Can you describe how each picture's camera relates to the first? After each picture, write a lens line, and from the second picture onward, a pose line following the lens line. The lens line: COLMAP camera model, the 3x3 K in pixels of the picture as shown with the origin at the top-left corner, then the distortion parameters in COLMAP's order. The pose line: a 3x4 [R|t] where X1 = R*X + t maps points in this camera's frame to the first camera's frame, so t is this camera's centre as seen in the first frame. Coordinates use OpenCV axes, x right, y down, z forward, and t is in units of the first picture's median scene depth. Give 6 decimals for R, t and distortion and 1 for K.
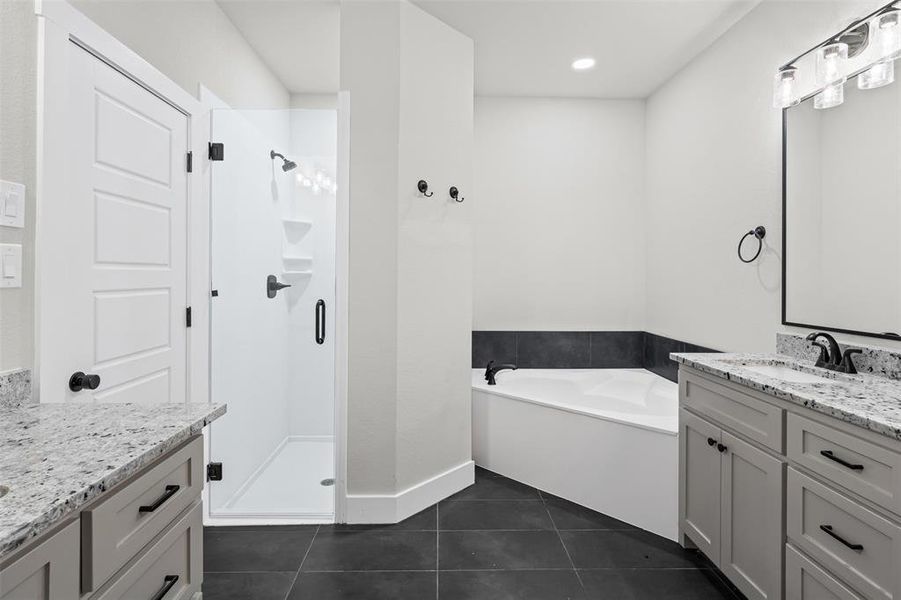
lens RADIAL K [[449.9, 0, 451.9], [0, 449.9, 273.8], [0, 0, 1]] dist [-0.000765, 0.000117]
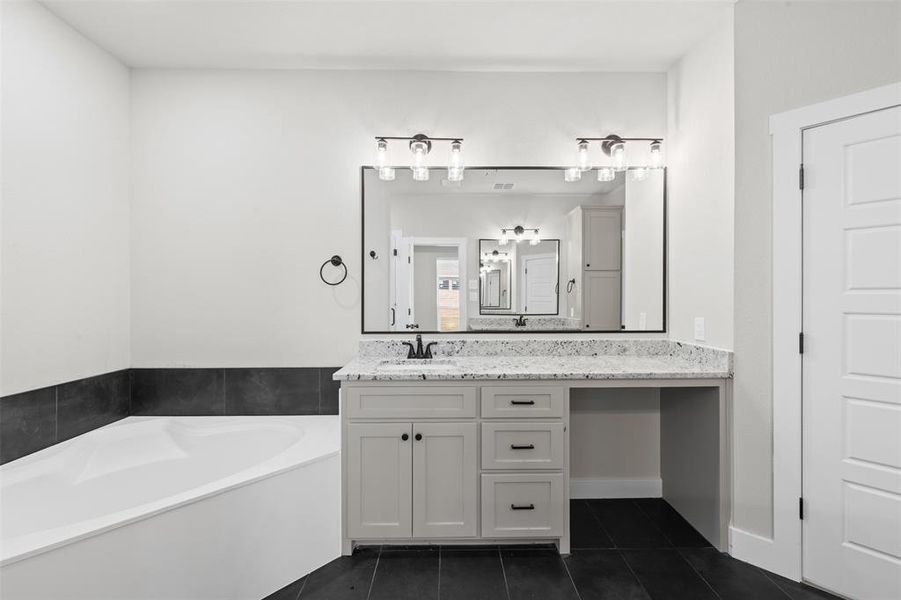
lens RADIAL K [[364.2, 0, 452.0], [0, 364.2, 302.0], [0, 0, 1]] dist [-0.006178, -0.000022]
pose [[0.018783, -0.014896, 0.999713, -0.374073], [-0.003038, 0.999884, 0.014955, 0.004471], [-0.999819, -0.003318, 0.018735, 0.876482]]
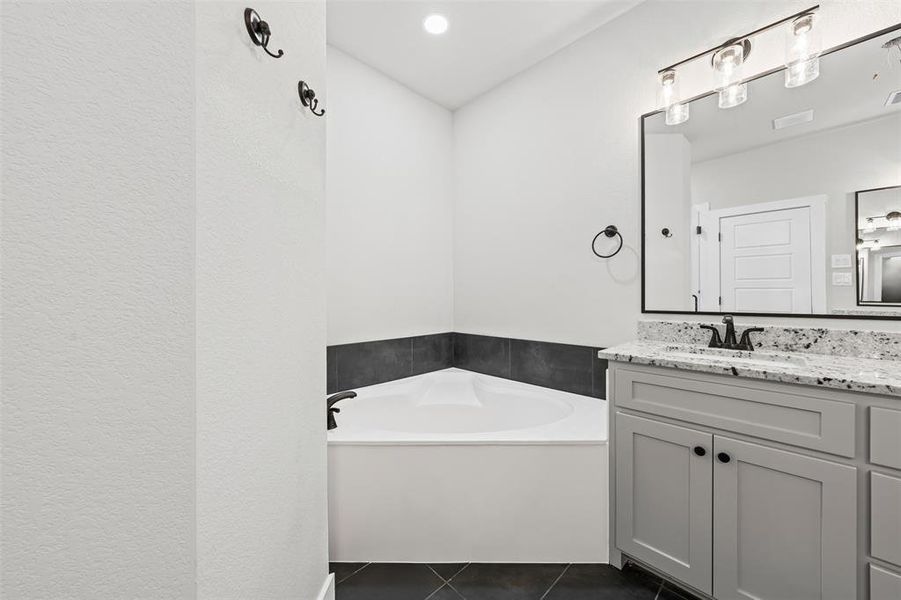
lens RADIAL K [[326.5, 0, 451.7], [0, 326.5, 296.4], [0, 0, 1]] dist [-0.002365, -0.000006]
pose [[0.740268, -0.011730, 0.672209, -0.180460], [0.007485, 0.999930, 0.009205, 0.074309], [-0.672270, -0.001783, 0.740304, 0.876156]]
